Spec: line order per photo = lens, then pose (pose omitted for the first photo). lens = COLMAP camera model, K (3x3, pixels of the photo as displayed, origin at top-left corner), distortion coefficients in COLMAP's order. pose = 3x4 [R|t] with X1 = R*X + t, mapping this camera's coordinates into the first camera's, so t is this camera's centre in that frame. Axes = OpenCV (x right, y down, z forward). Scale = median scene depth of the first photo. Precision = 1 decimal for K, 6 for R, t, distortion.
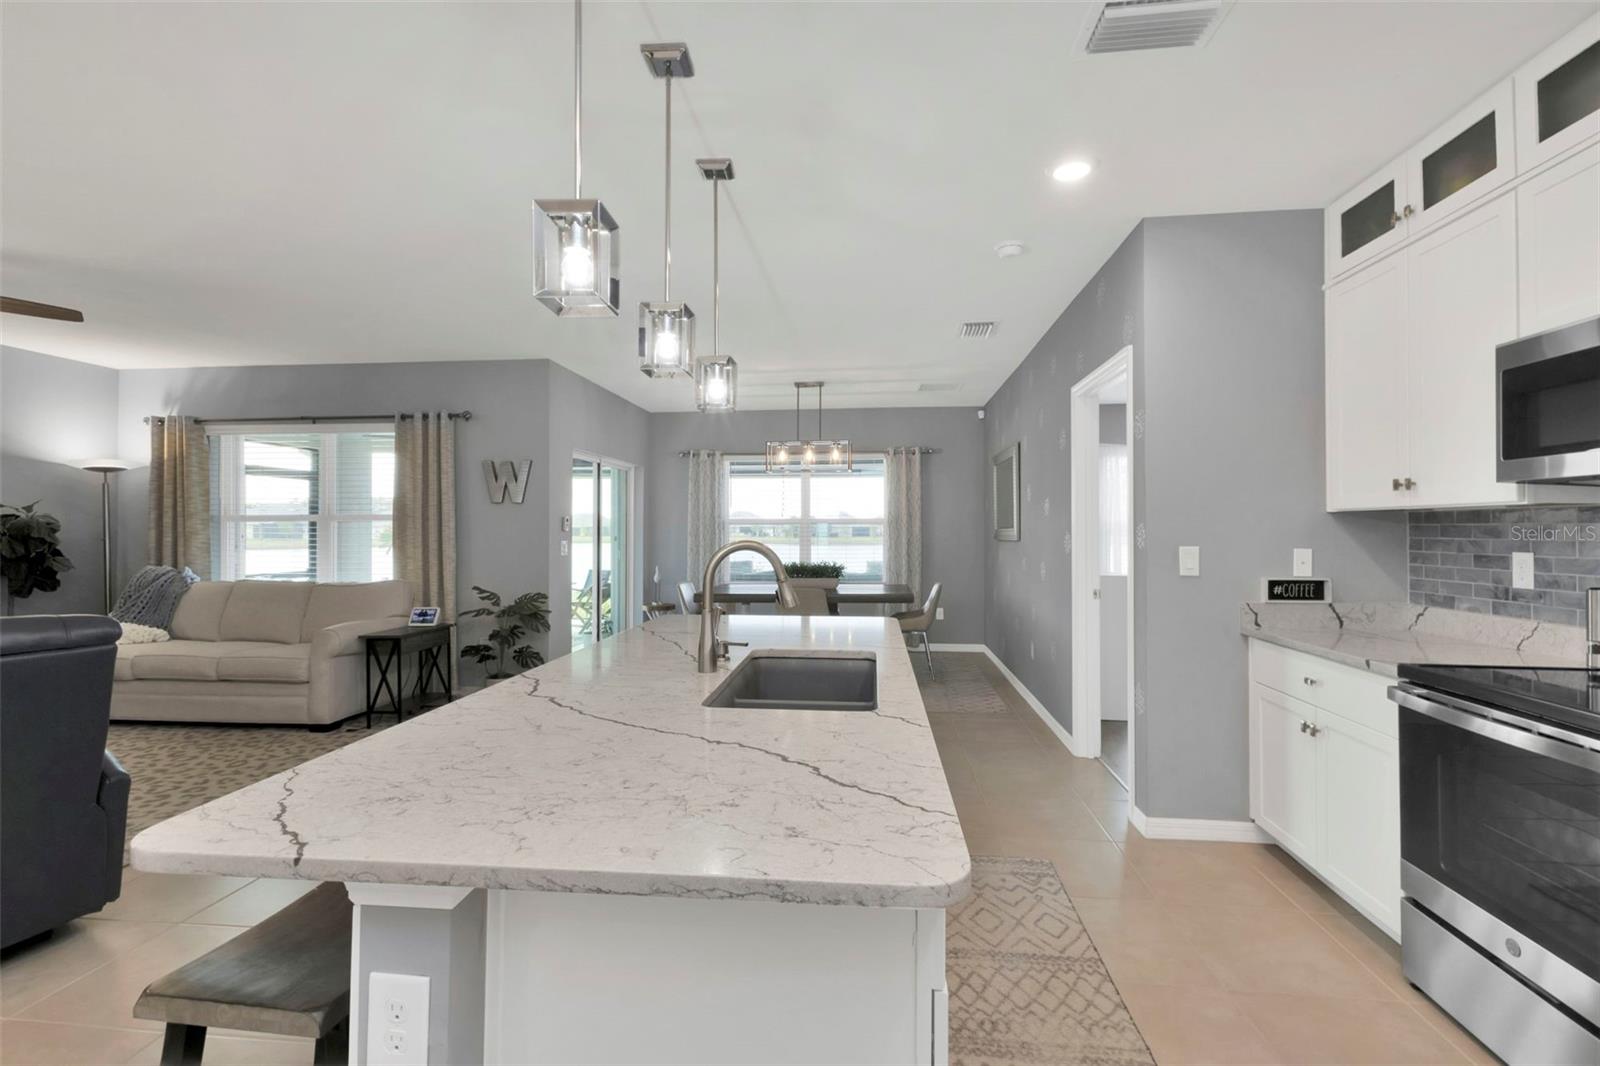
lens RADIAL K [[707.4, 0, 791.9], [0, 707.4, 527.6], [0, 0, 1]] dist [0.003326, -0.000101]
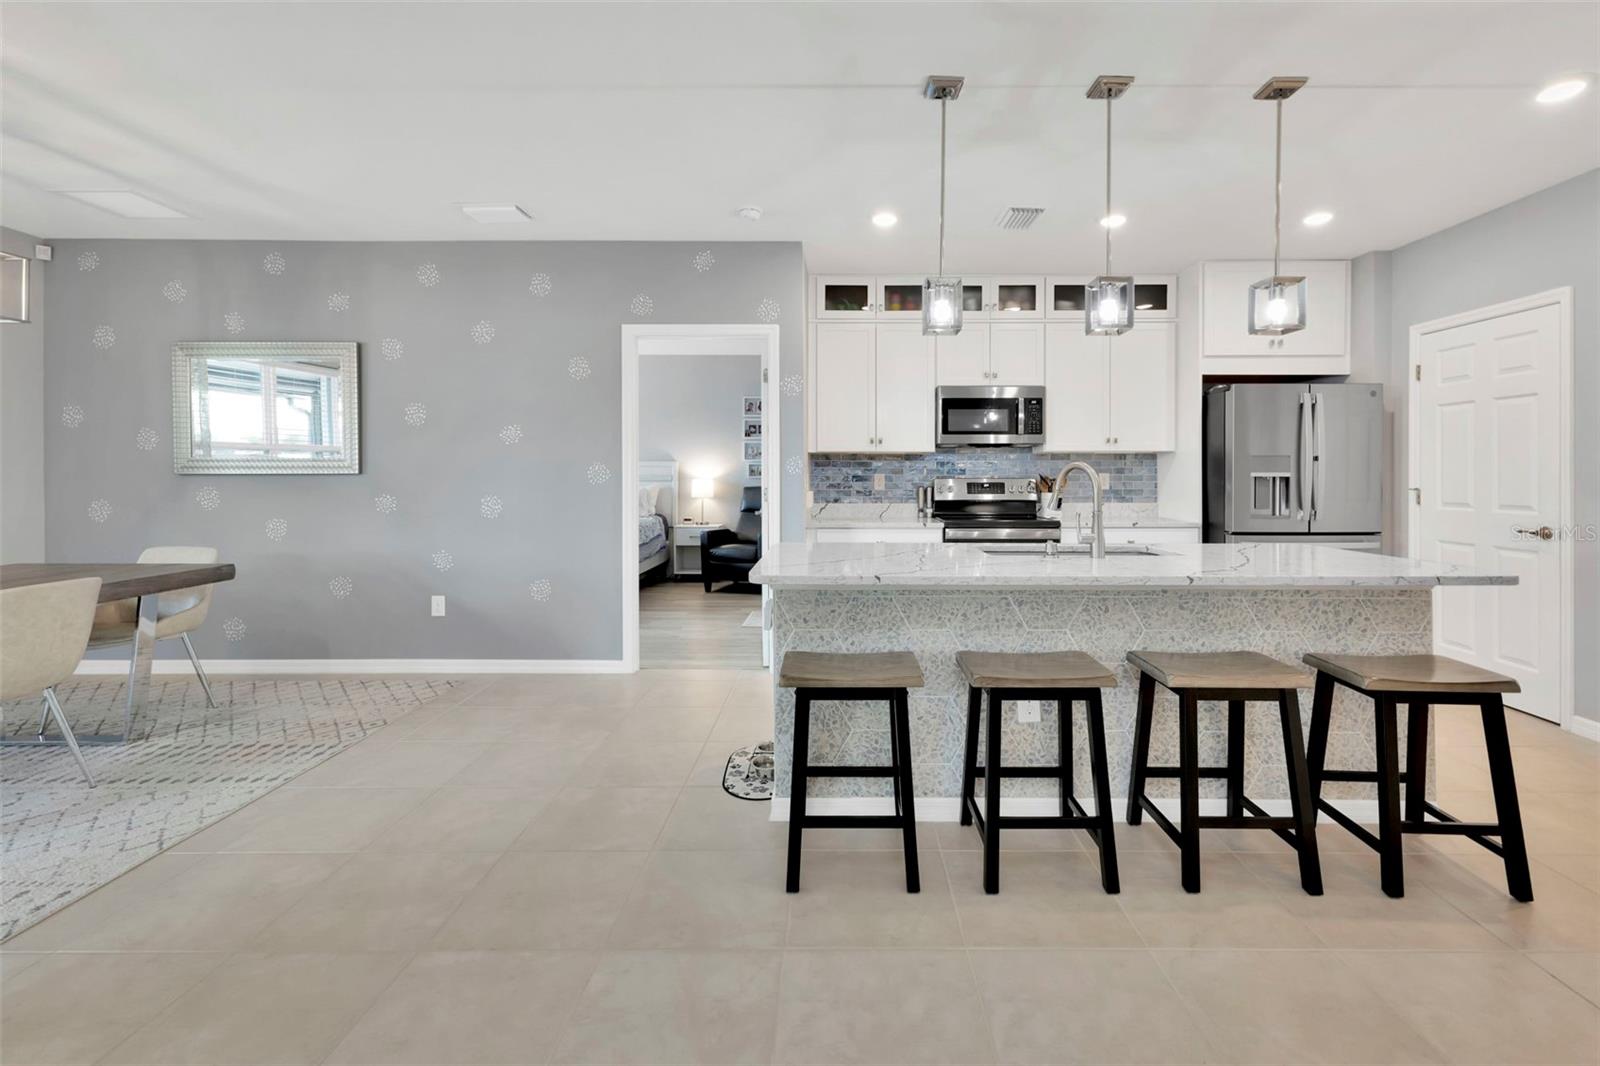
lens RADIAL K [[717.1, 0, 848.2], [0, 717.1, 473.7], [0, 0, 1]] dist [0.001866, -0.000716]
pose [[-0.115119, -0.000641, 0.993352, -0.796689], [-0.007372, 0.999973, -0.000209, 0.024087], [-0.993324, -0.007347, -0.115120, 0.899754]]
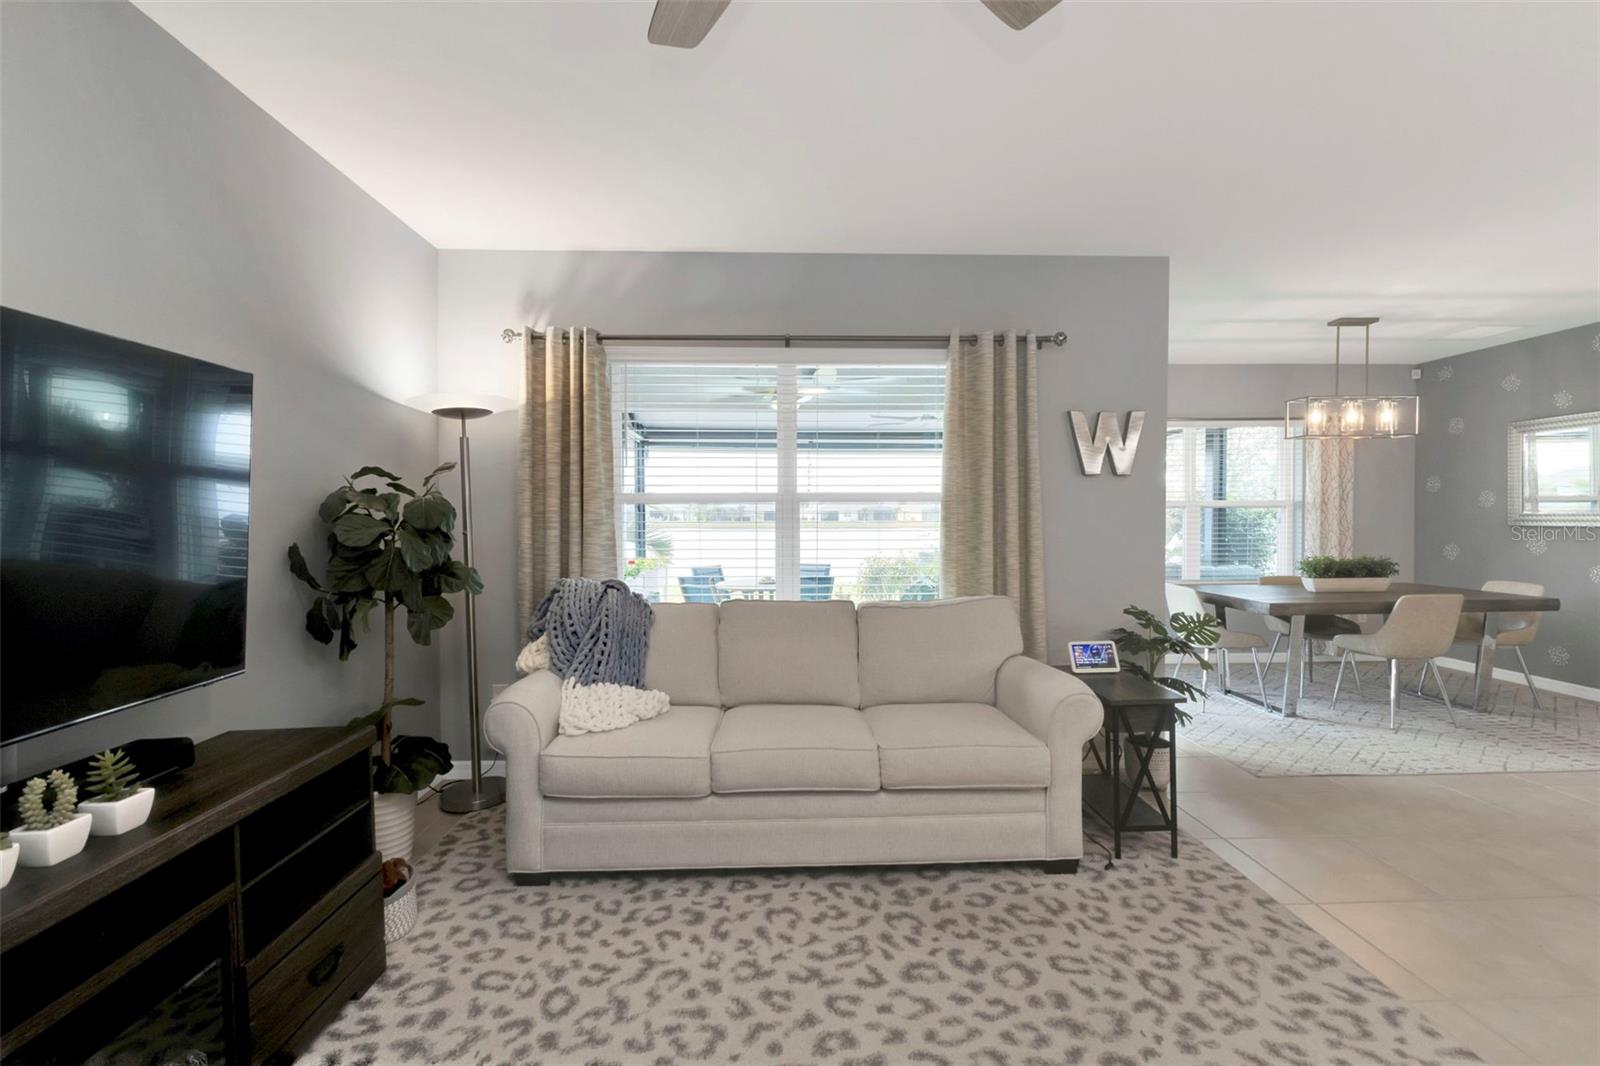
lens RADIAL K [[707.4, 0, 791.9], [0, 707.4, 527.6], [0, 0, 1]] dist [0.003326, -0.000101]
pose [[0.988352, -0.006501, 0.152047, -1.235090], [0.003032, 0.999730, 0.023034, -0.003410], [-0.152156, -0.022305, 0.988105, 0.603188]]
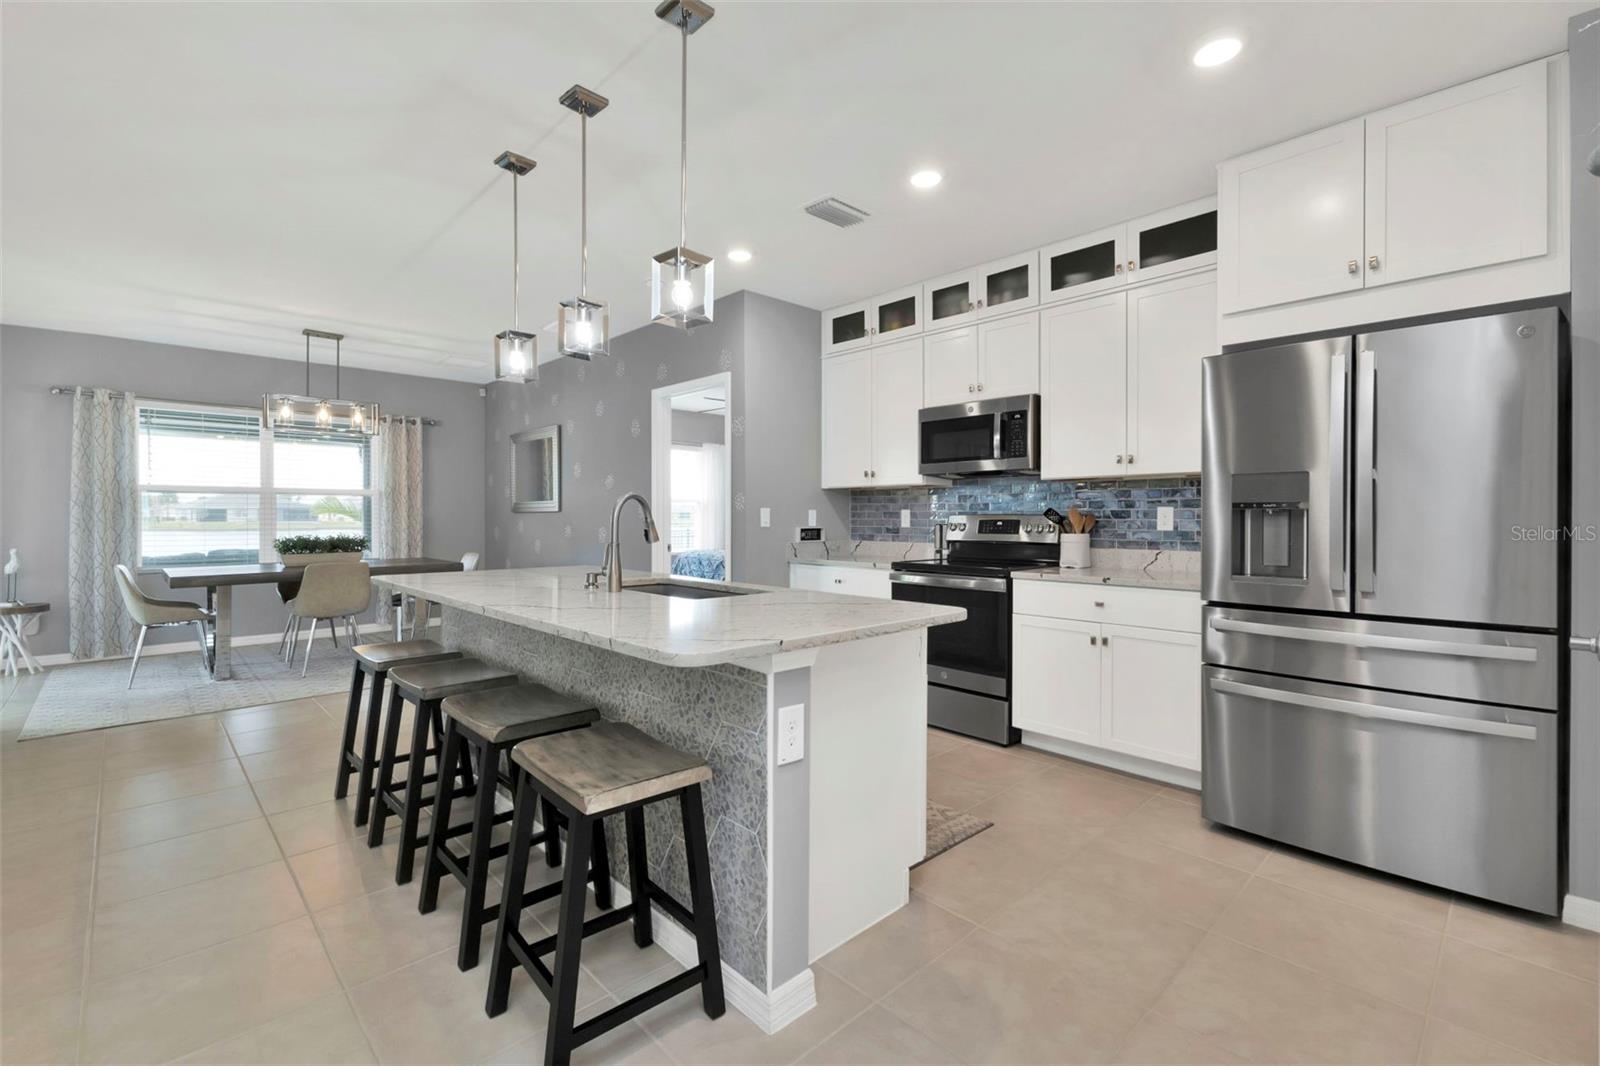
lens RADIAL K [[707.4, 0, 791.9], [0, 707.4, 527.6], [0, 0, 1]] dist [0.003326, -0.000101]
pose [[0.645180, -0.010549, 0.763958, -0.497526], [-0.006958, 0.999782, 0.019681, 0.031873], [-0.763999, -0.018013, 0.644966, -0.047902]]
